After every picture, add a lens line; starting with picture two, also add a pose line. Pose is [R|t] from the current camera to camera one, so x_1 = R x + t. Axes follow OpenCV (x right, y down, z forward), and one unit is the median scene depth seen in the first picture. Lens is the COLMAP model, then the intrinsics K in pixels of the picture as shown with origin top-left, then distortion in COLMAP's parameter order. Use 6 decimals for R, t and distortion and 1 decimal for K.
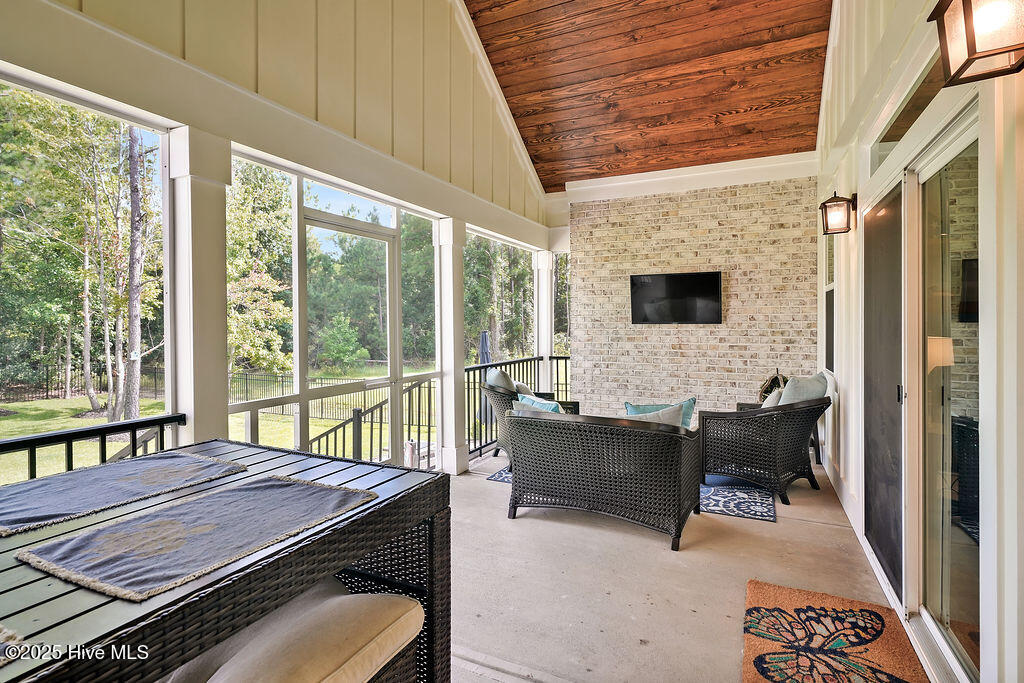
lens RADIAL K [[528.8, 0, 512.0], [0, 528.8, 341.5], [0, 0, 1]] dist [0.084724, 0.000281]
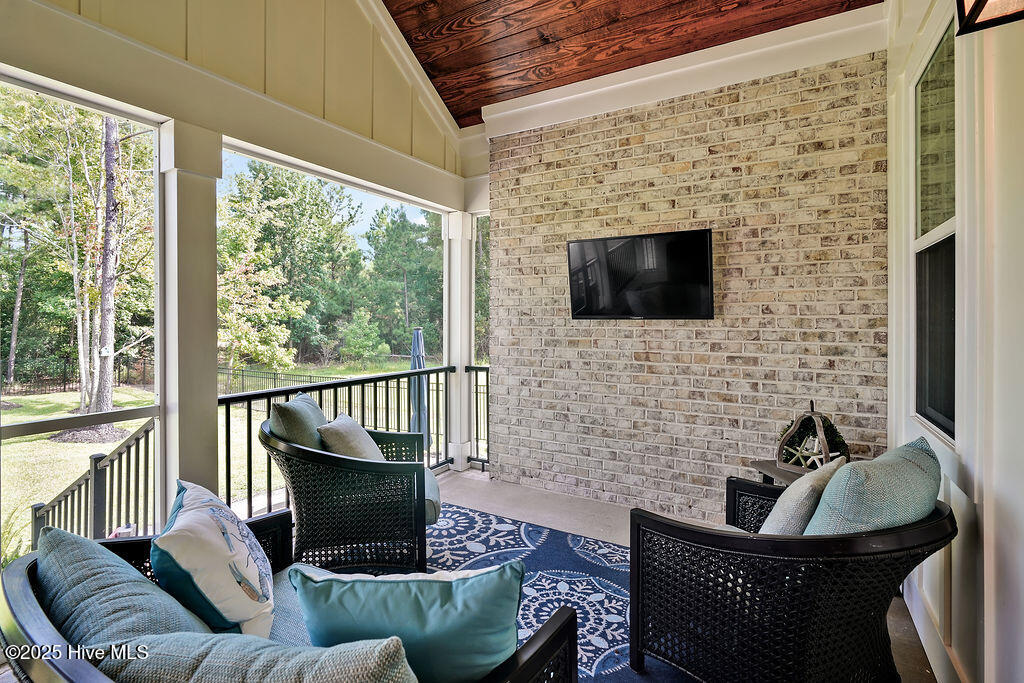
lens RADIAL K [[482.5, 0, 507.4], [0, 482.5, 333.2], [0, 0, 1]] dist [0.003363, 0.016114]
pose [[0.994905, 0.005070, -0.100685, 0.206303], [-0.005684, 0.999967, -0.005813, -0.012641], [0.100652, 0.006356, 0.994901, 0.424271]]
